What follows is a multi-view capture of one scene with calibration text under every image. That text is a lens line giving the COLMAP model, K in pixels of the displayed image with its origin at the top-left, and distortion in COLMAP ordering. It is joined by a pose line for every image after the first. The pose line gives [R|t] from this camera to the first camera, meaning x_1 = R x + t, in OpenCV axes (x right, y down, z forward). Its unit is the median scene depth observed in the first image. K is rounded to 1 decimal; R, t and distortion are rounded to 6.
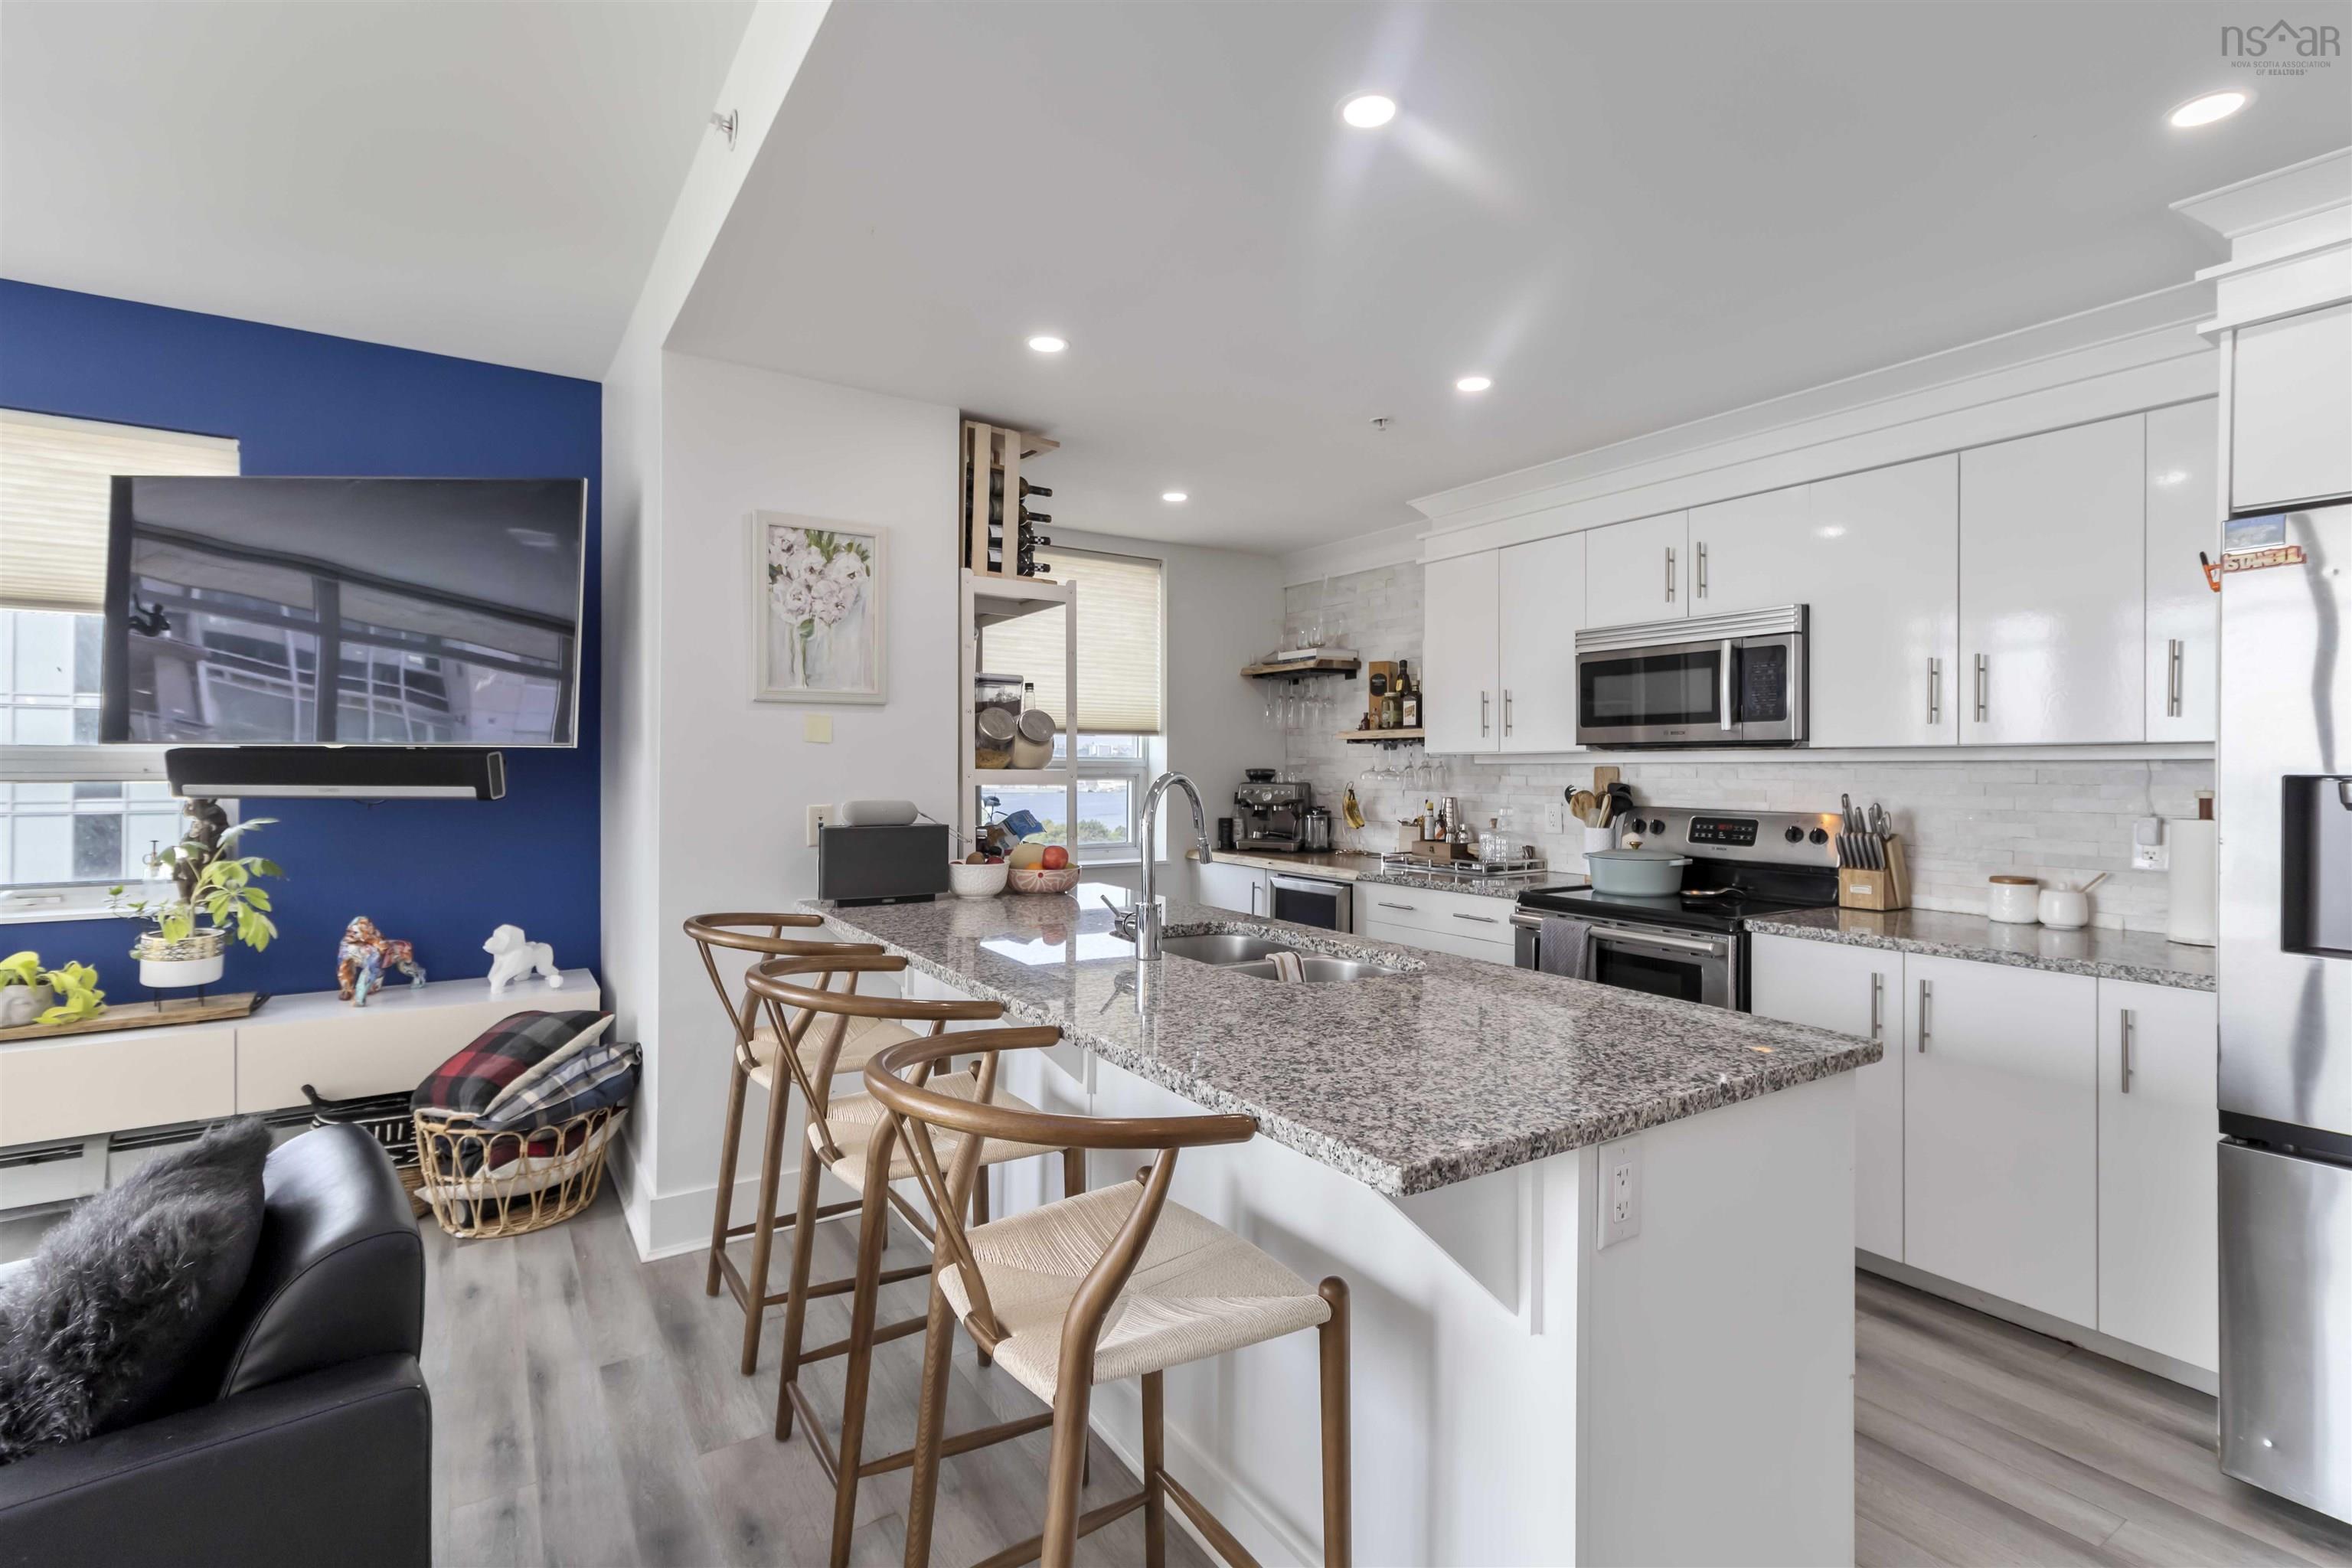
lens RADIAL K [[1096.4, 0, 1187.1], [0, 1096.4, 762.3], [0, 0, 1]] dist [0.004969, 0.000916]
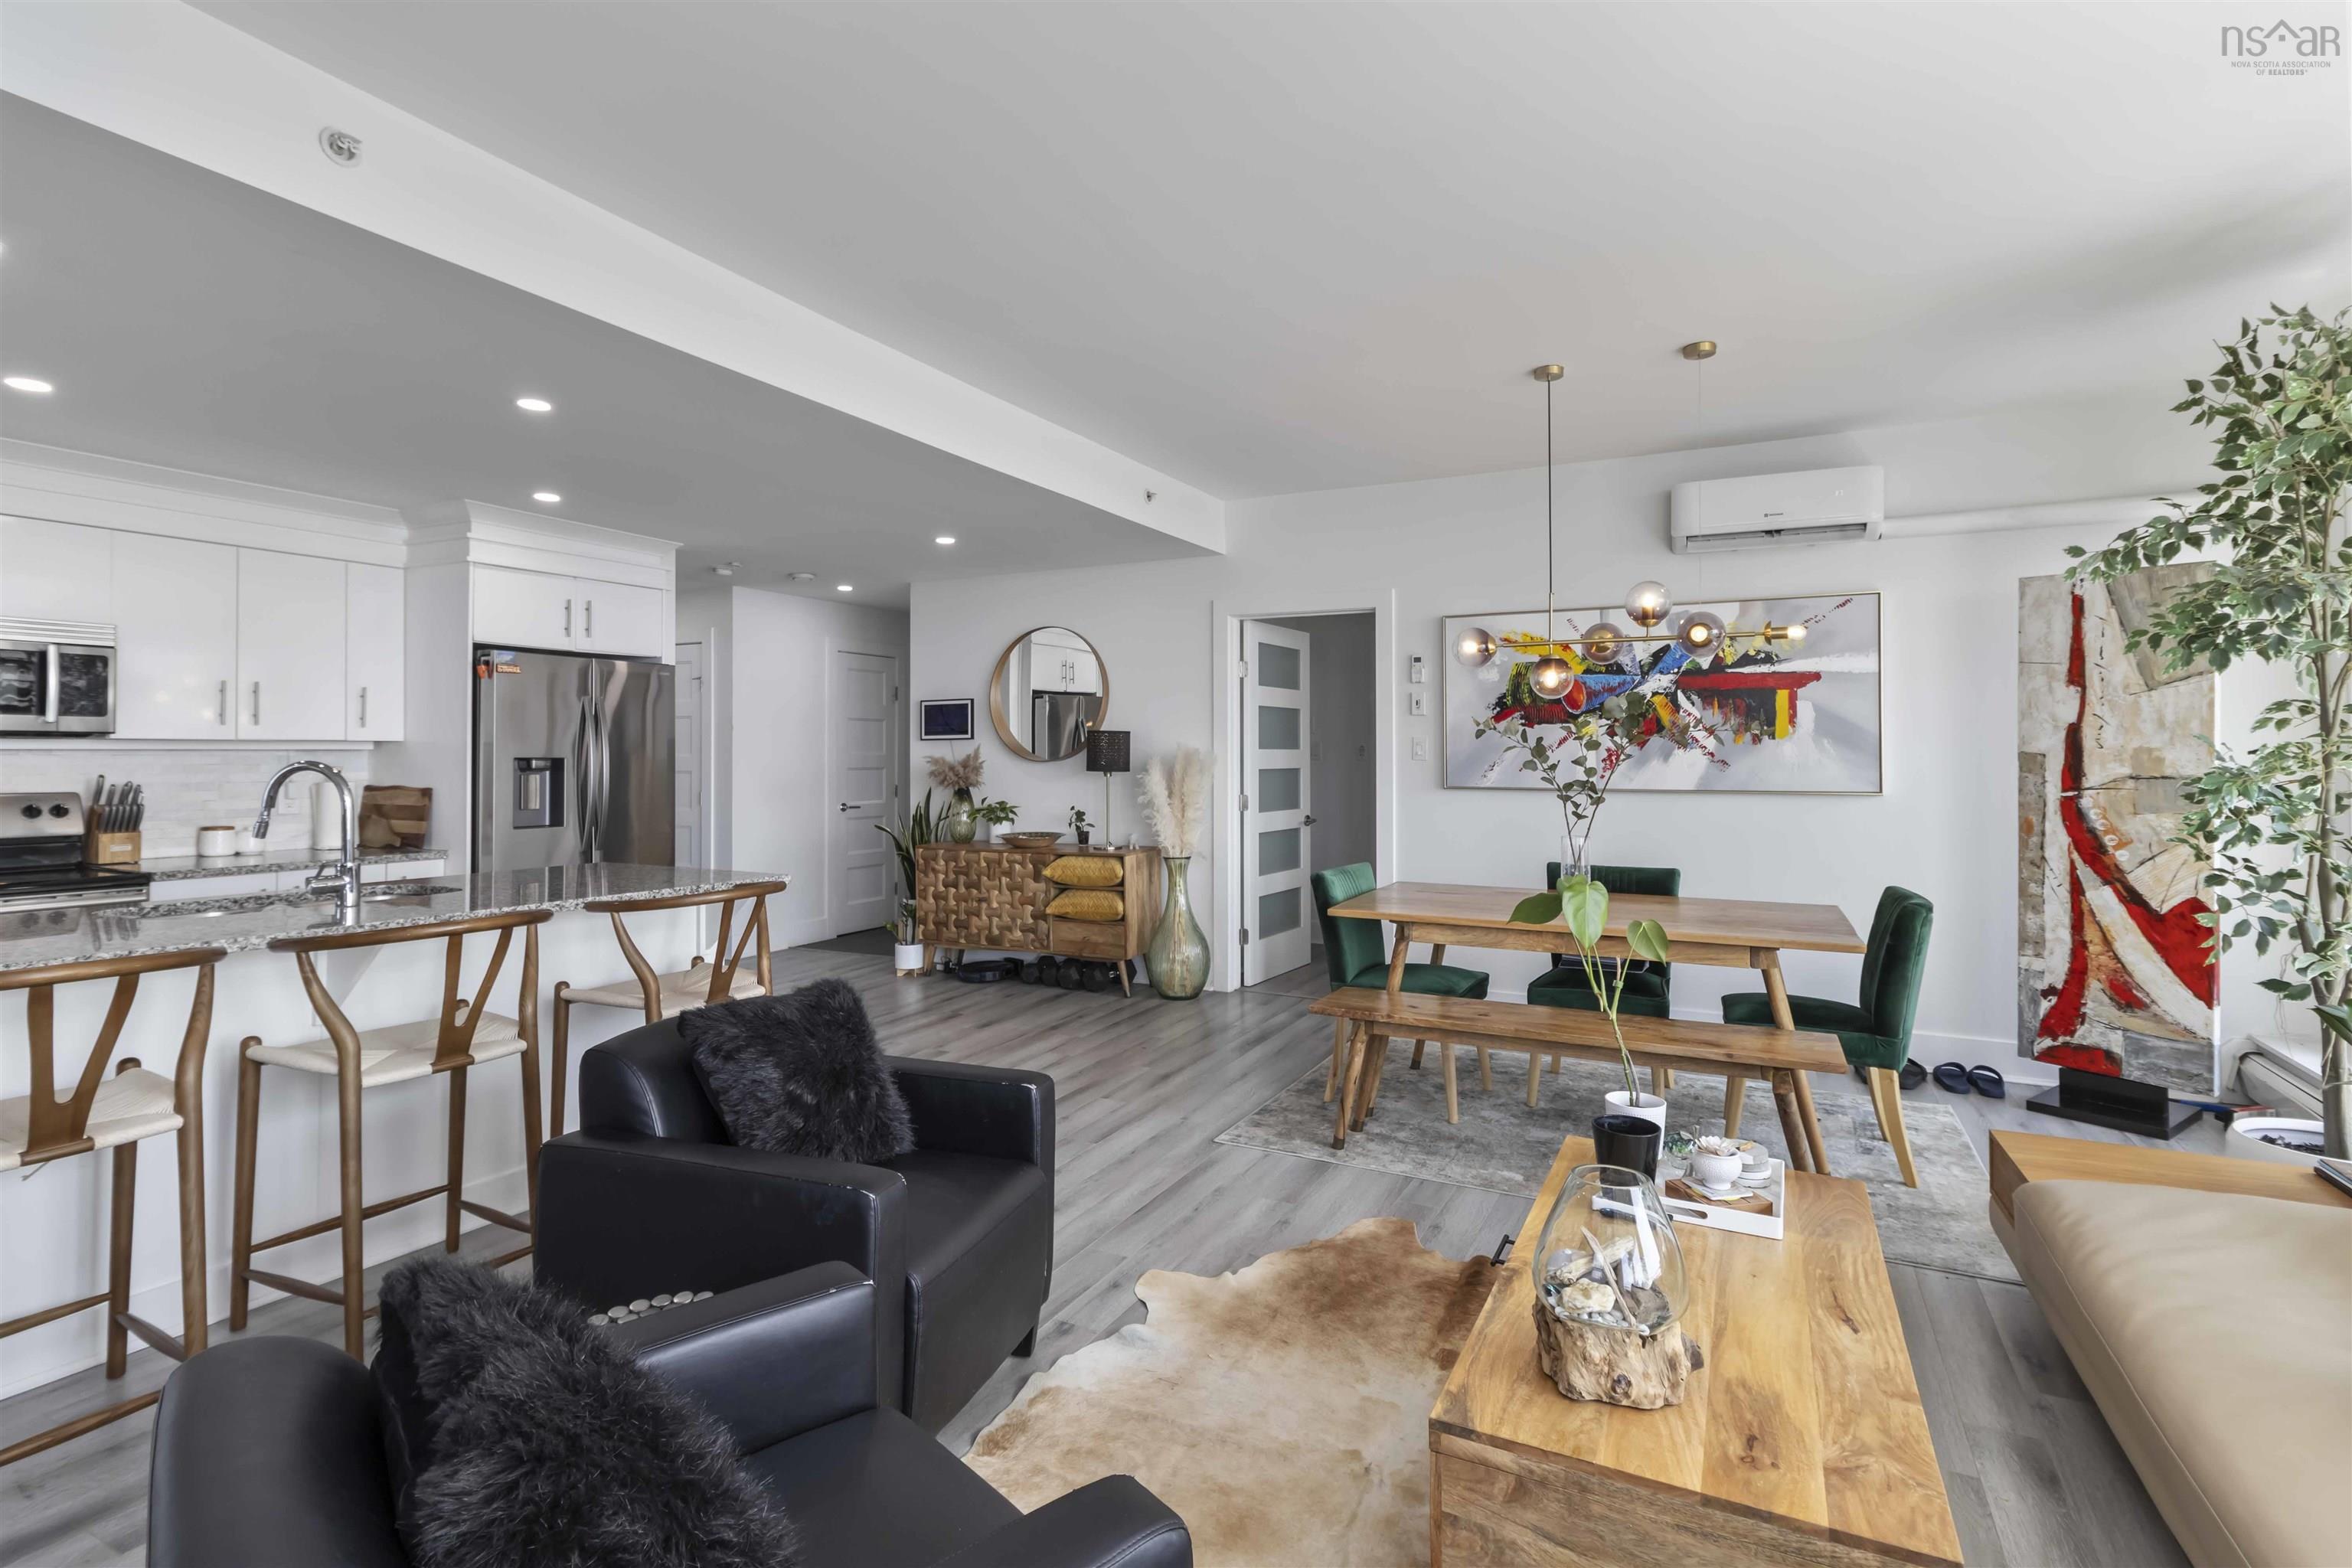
lens RADIAL K [[1100.6, 0, 1184.1], [0, 1100.6, 744.1], [0, 0, 1]] dist [0.006436, 0.000316]
pose [[-0.489824, 0.004948, 0.871807, -1.135192], [-0.006633, 0.999934, -0.009402, -0.002900], [-0.871796, -0.010387, -0.489759, 0.538534]]
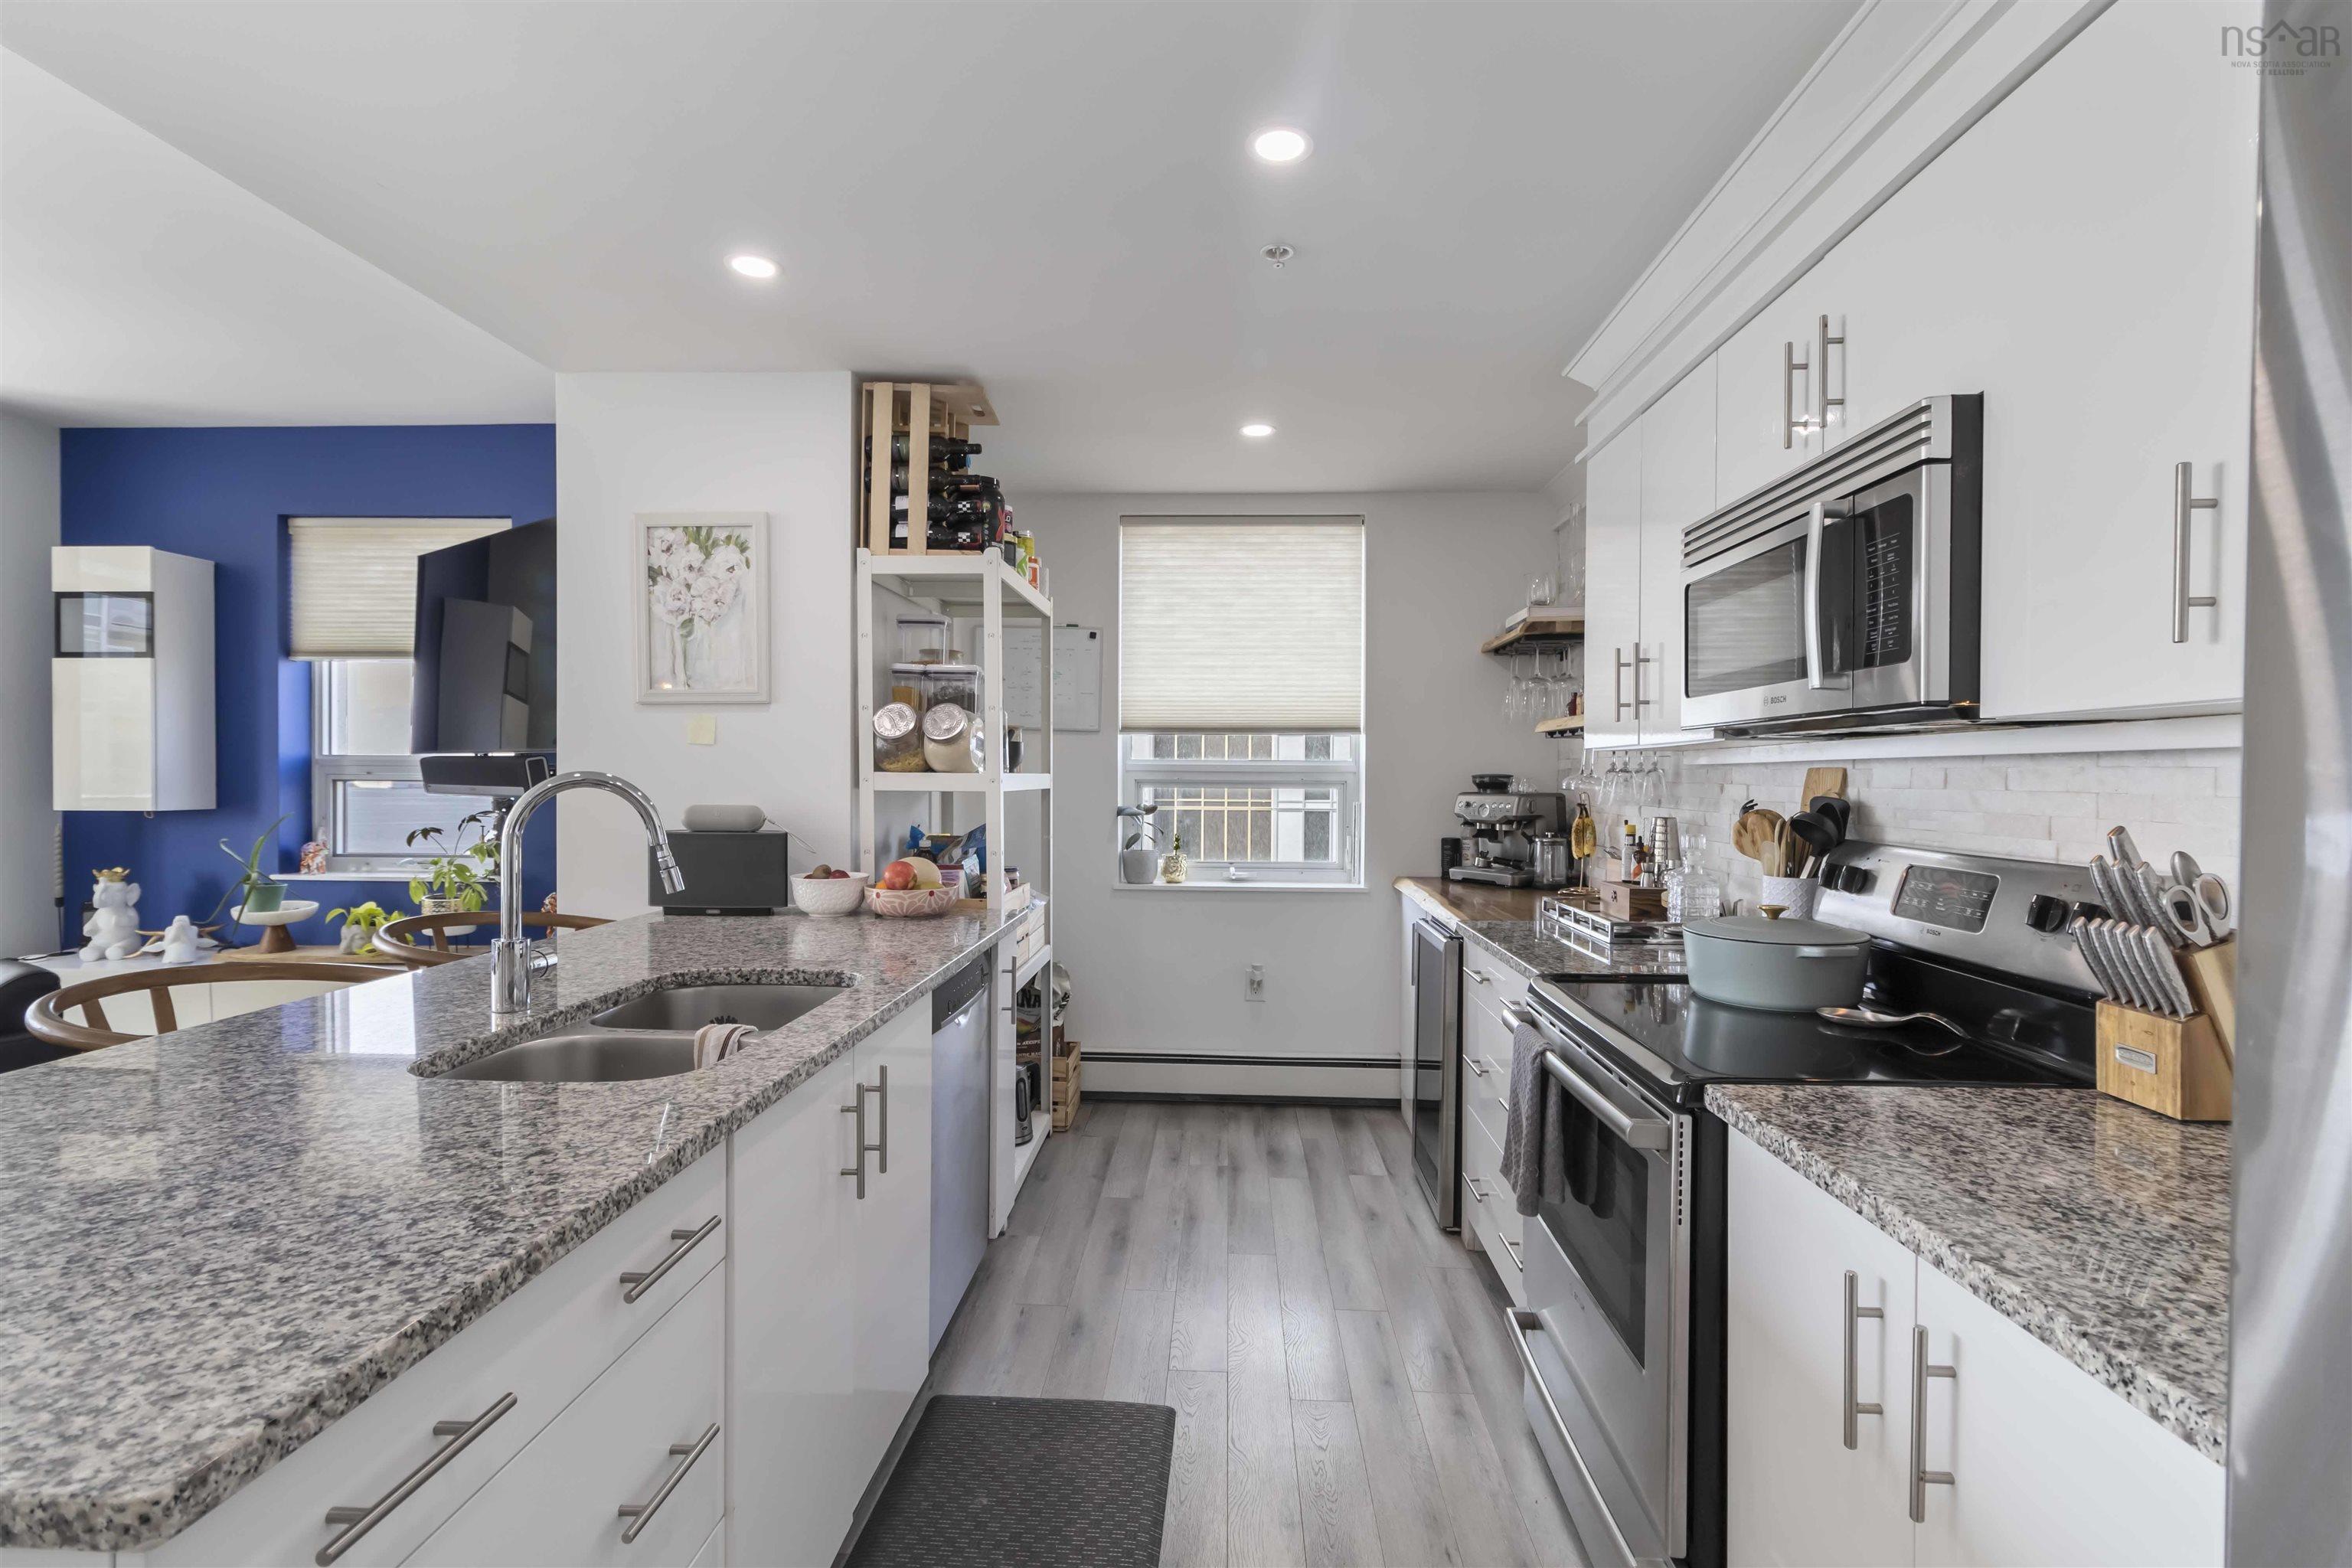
lens RADIAL K [[1082.1, 0, 1186.6], [0, 1082.1, 790.7], [0, 0, 1]] dist [0.003907, 0.000578]
pose [[0.809228, 0.008671, -0.587431, 0.556315], [0.001391, 0.999860, 0.016675, 0.007281], [0.587493, -0.014311, 0.809103, 0.454031]]
